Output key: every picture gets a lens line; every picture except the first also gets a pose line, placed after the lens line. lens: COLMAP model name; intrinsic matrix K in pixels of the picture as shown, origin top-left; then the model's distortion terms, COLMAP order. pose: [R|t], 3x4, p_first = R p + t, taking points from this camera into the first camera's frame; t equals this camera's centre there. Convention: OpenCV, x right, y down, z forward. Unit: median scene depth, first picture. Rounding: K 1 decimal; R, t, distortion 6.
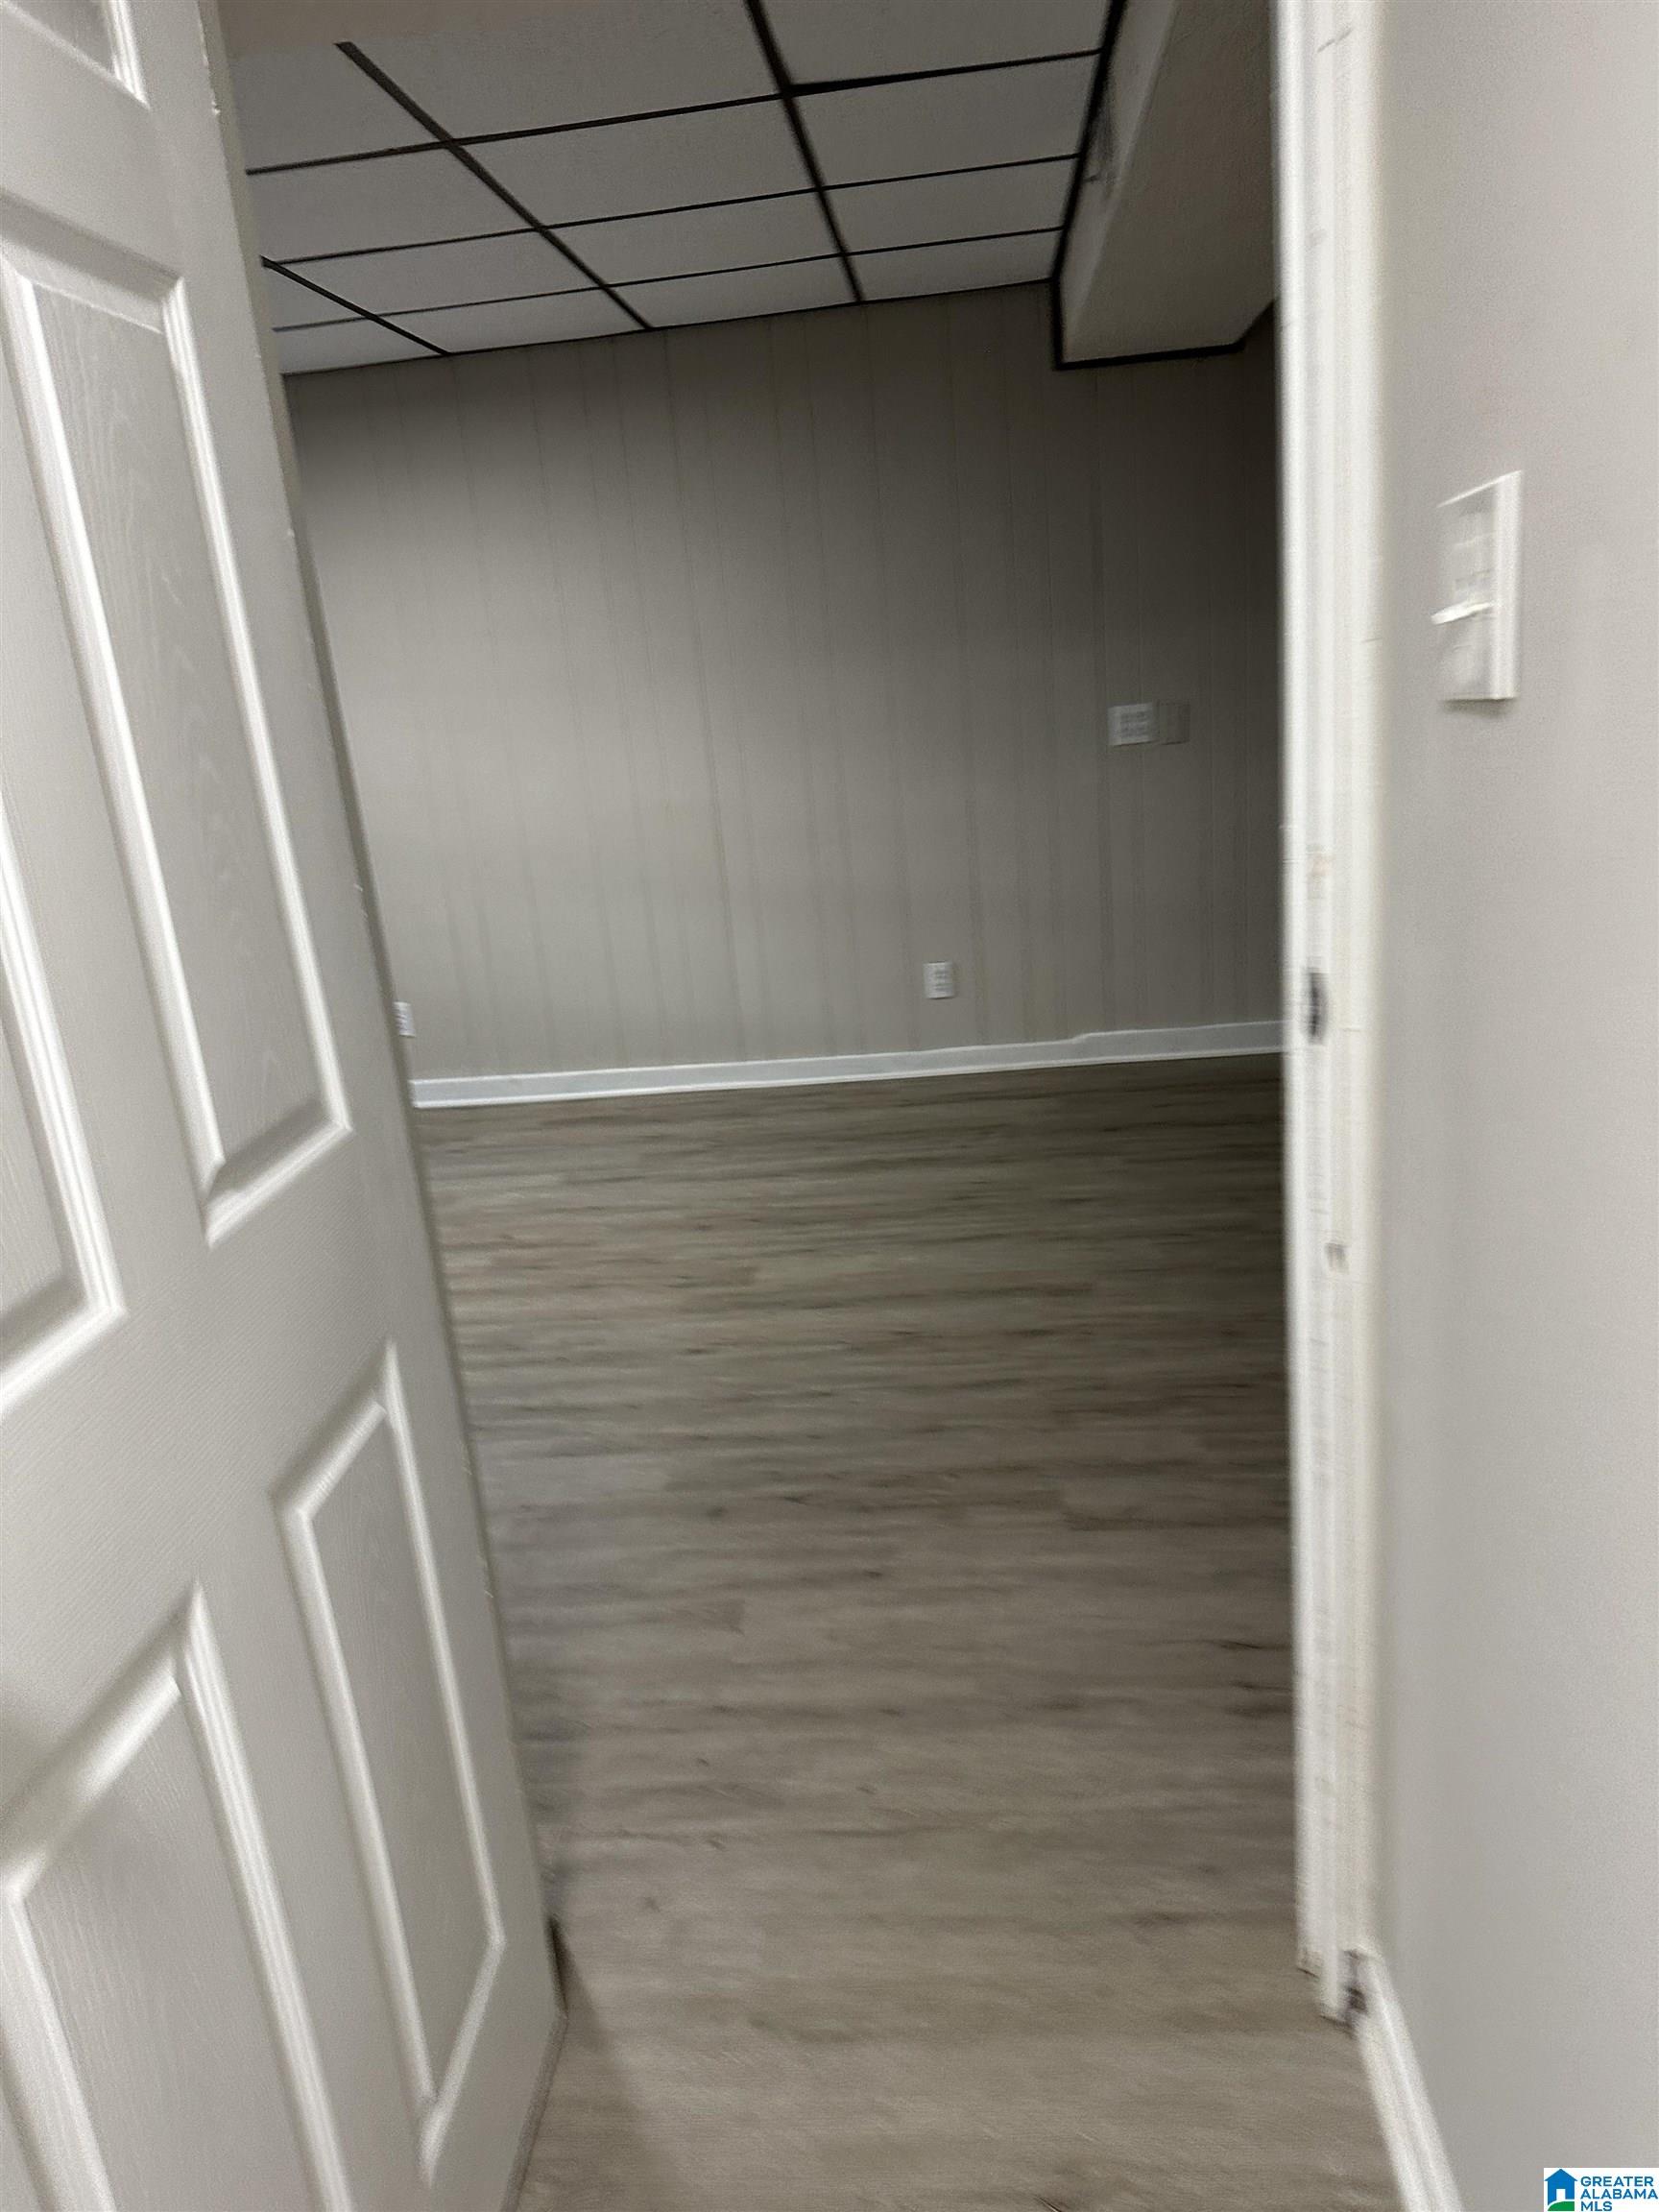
lens RADIAL K [[1538.1, 0, 840.2], [0, 1538.1, 1099.4], [0, 0, 1]] dist [0.158113, -0.253560]
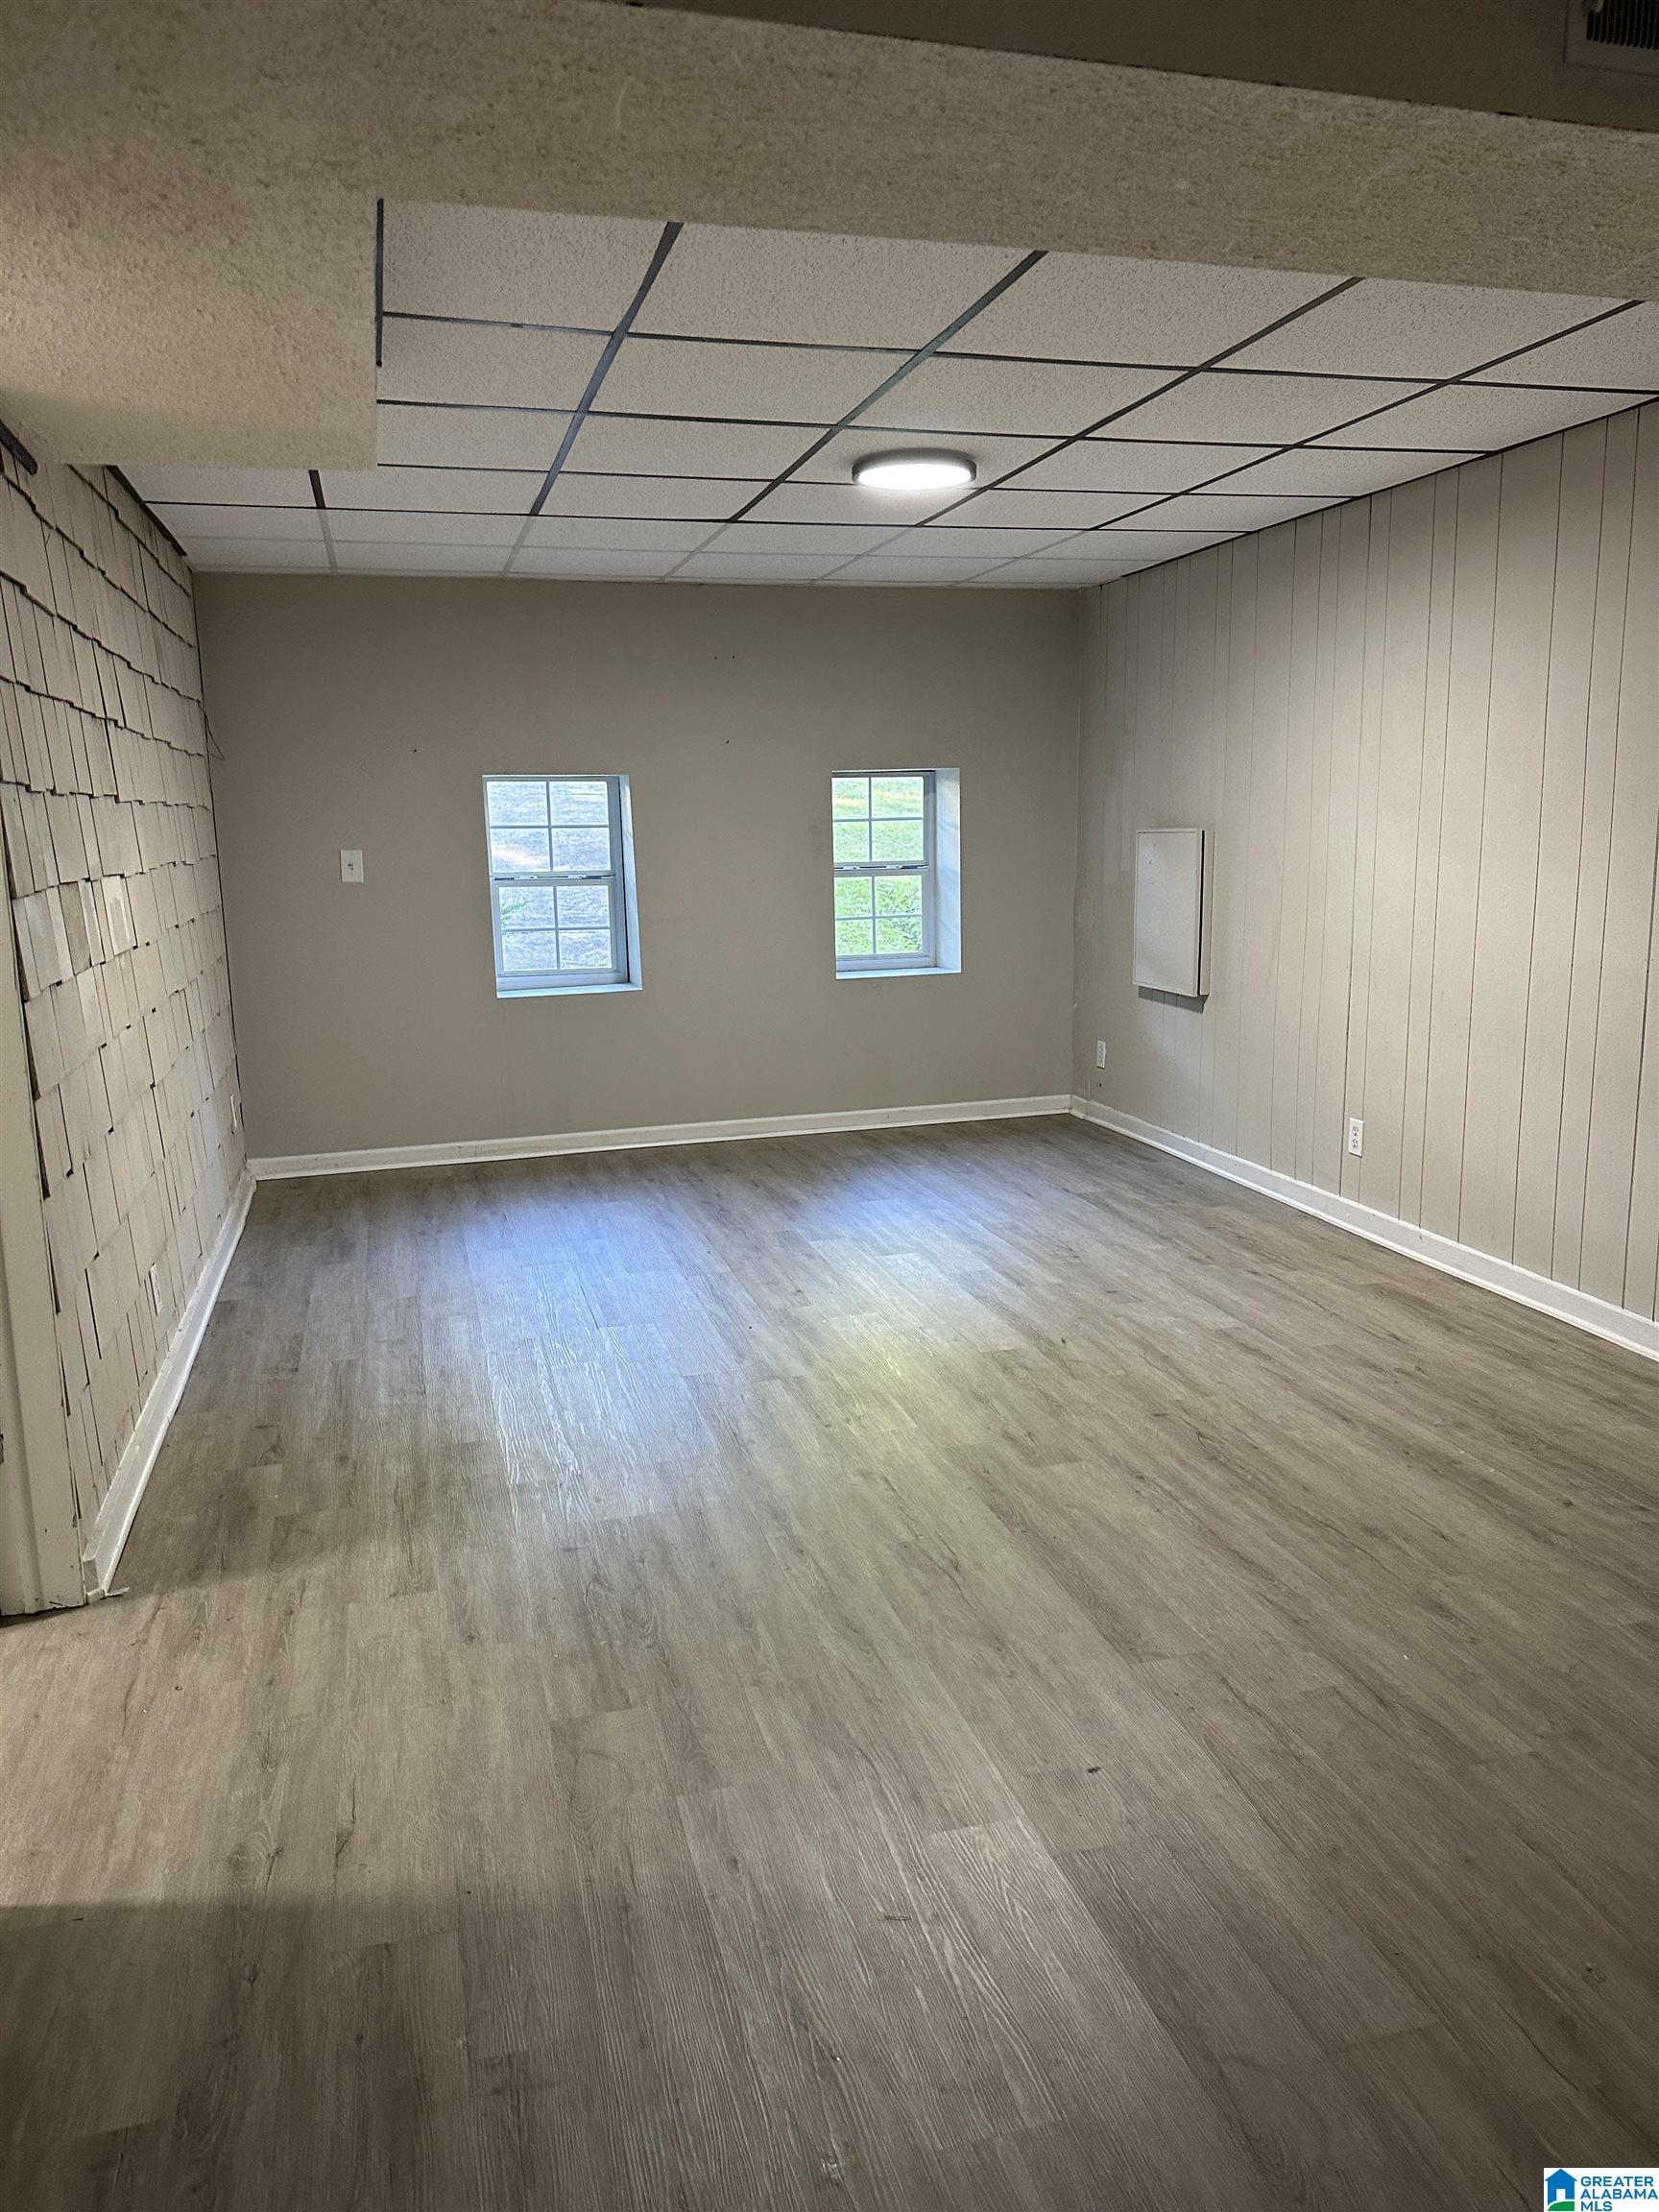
lens RADIAL K [[1538.1, 0, 840.2], [0, 1538.1, 1099.4], [0, 0, 1]] dist [0.158113, -0.253560]
pose [[0.360848, 0.250606, -0.898324, 0.778055], [-0.265478, 0.950973, 0.158653, -0.237655], [0.894041, 0.181236, 0.409687, 0.521424]]
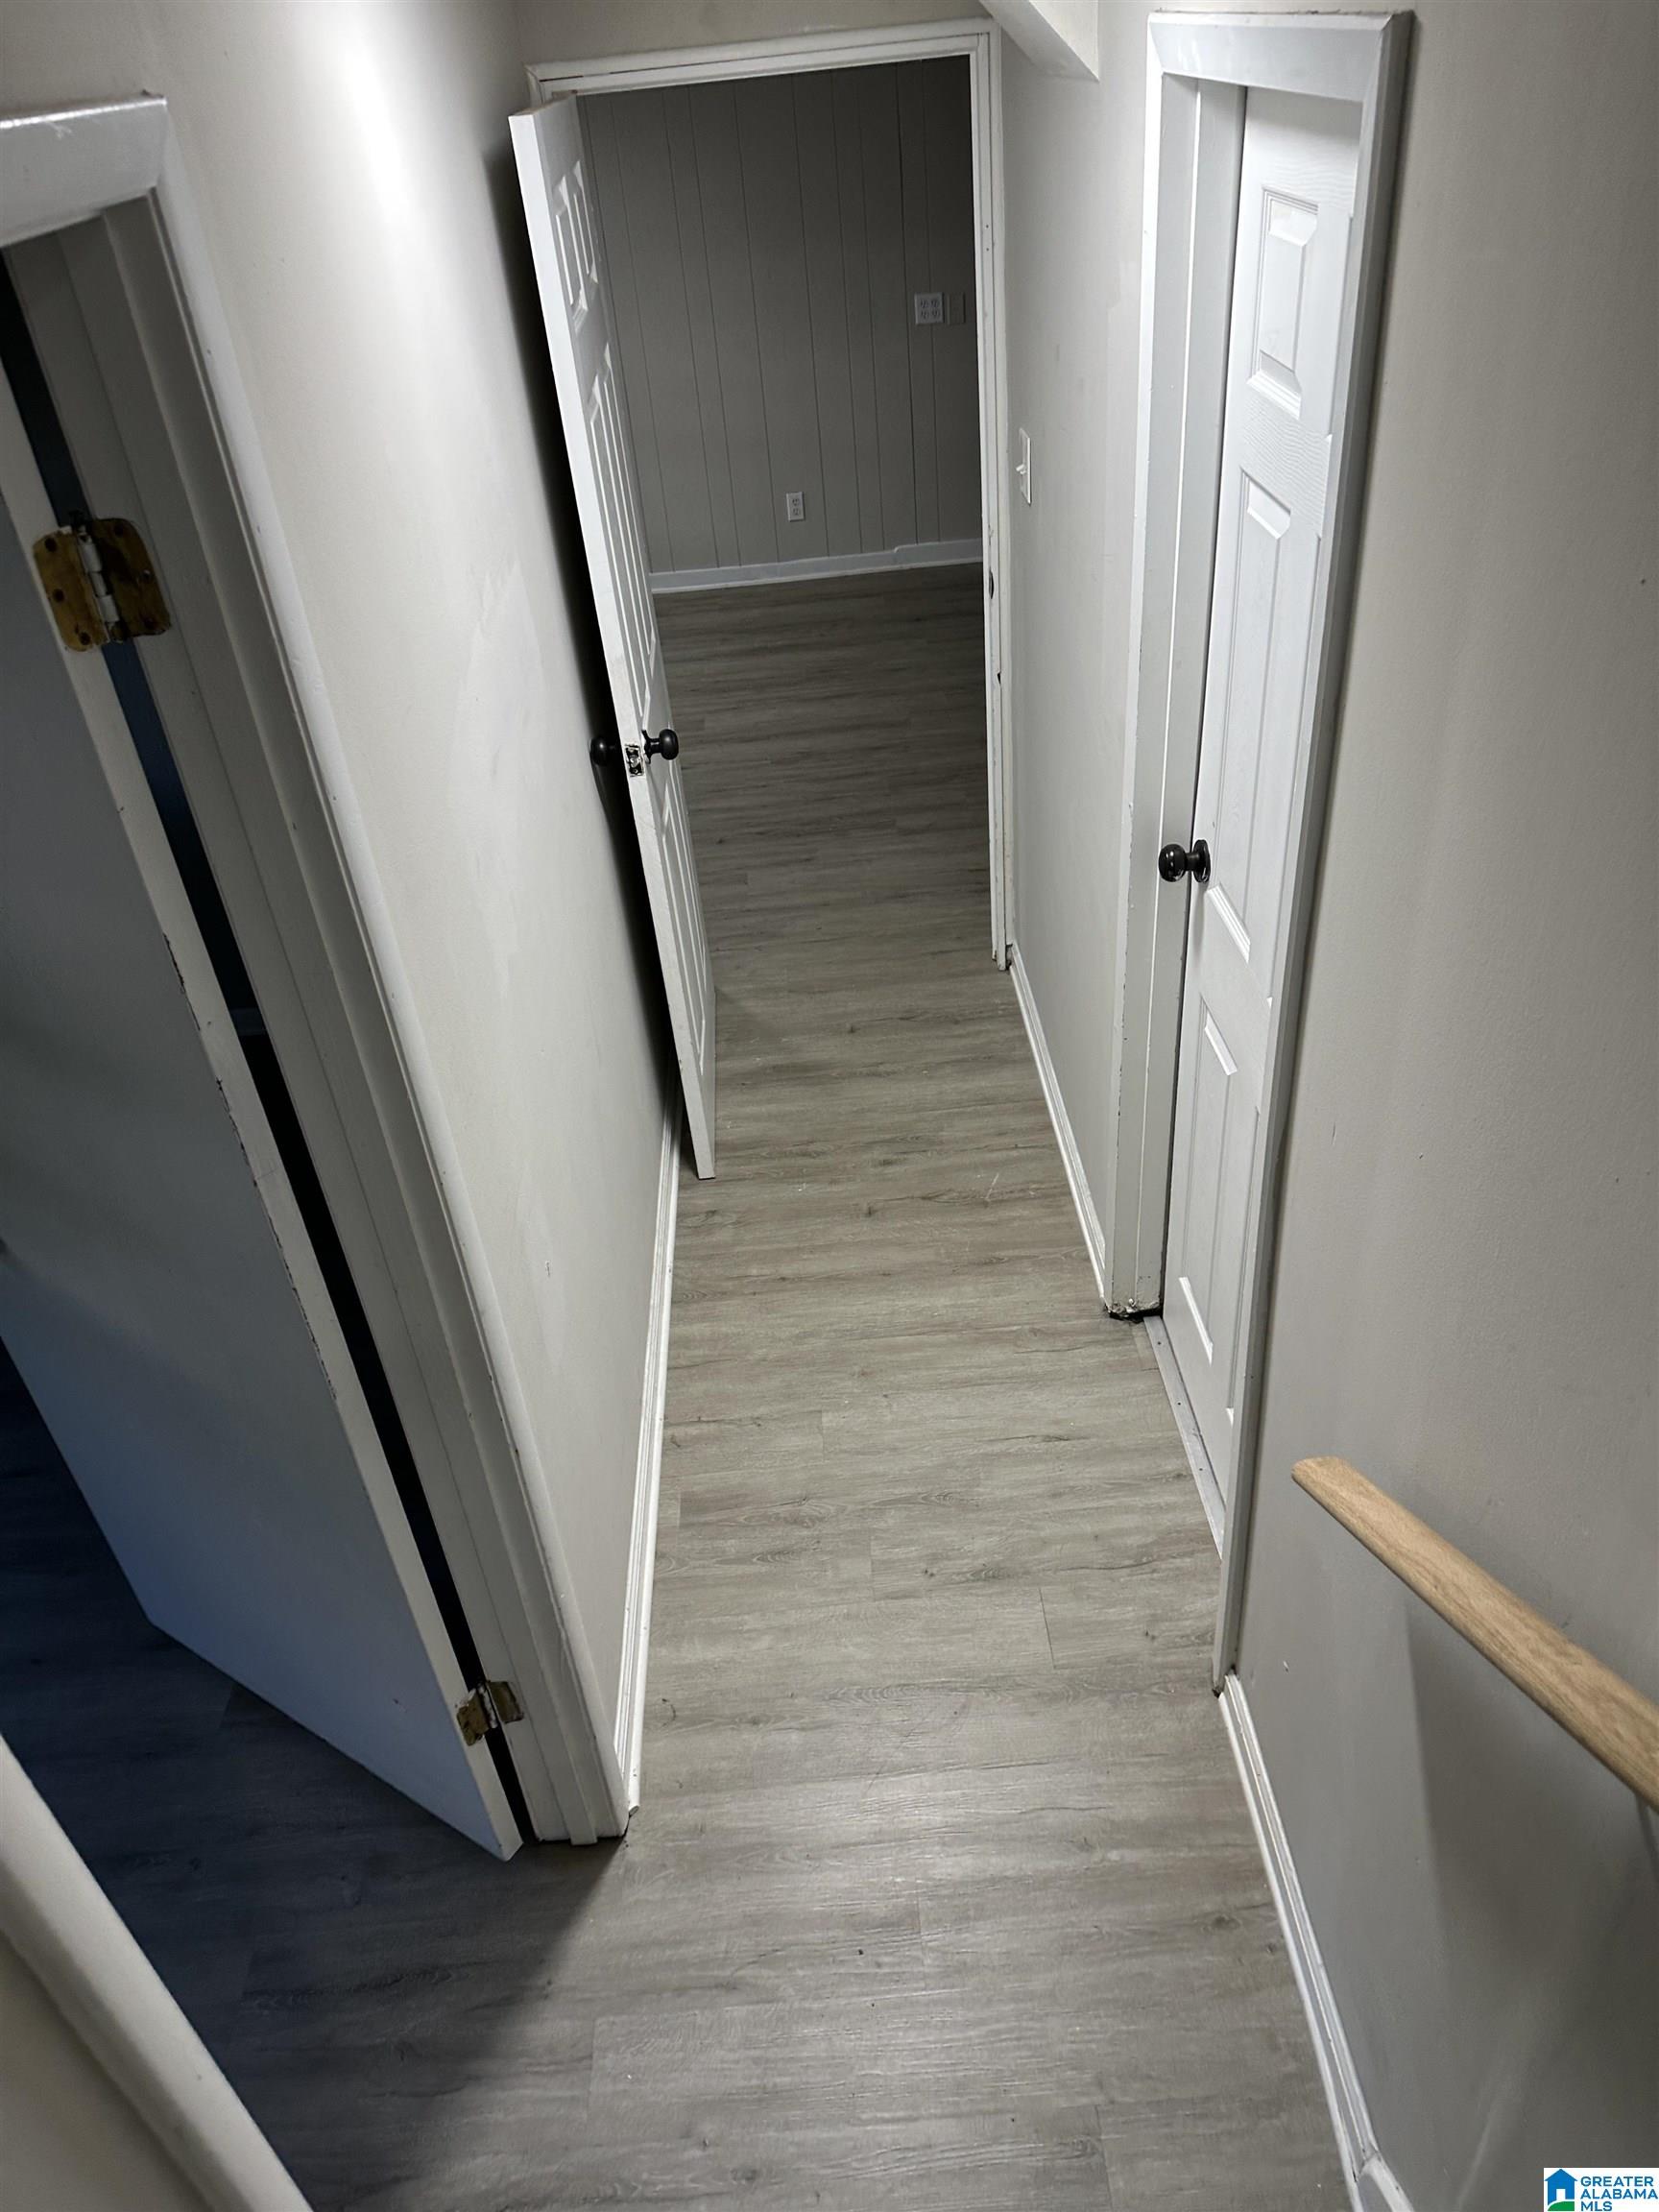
lens RADIAL K [[1538.1, 0, 840.2], [0, 1538.1, 1099.4], [0, 0, 1]] dist [0.158113, -0.253560]
pose [[0.991374, -0.067525, 0.112327, -0.140278], [0.027948, 0.946264, 0.322185, -0.040208], [-0.128047, -0.316266, 0.939989, -0.774425]]
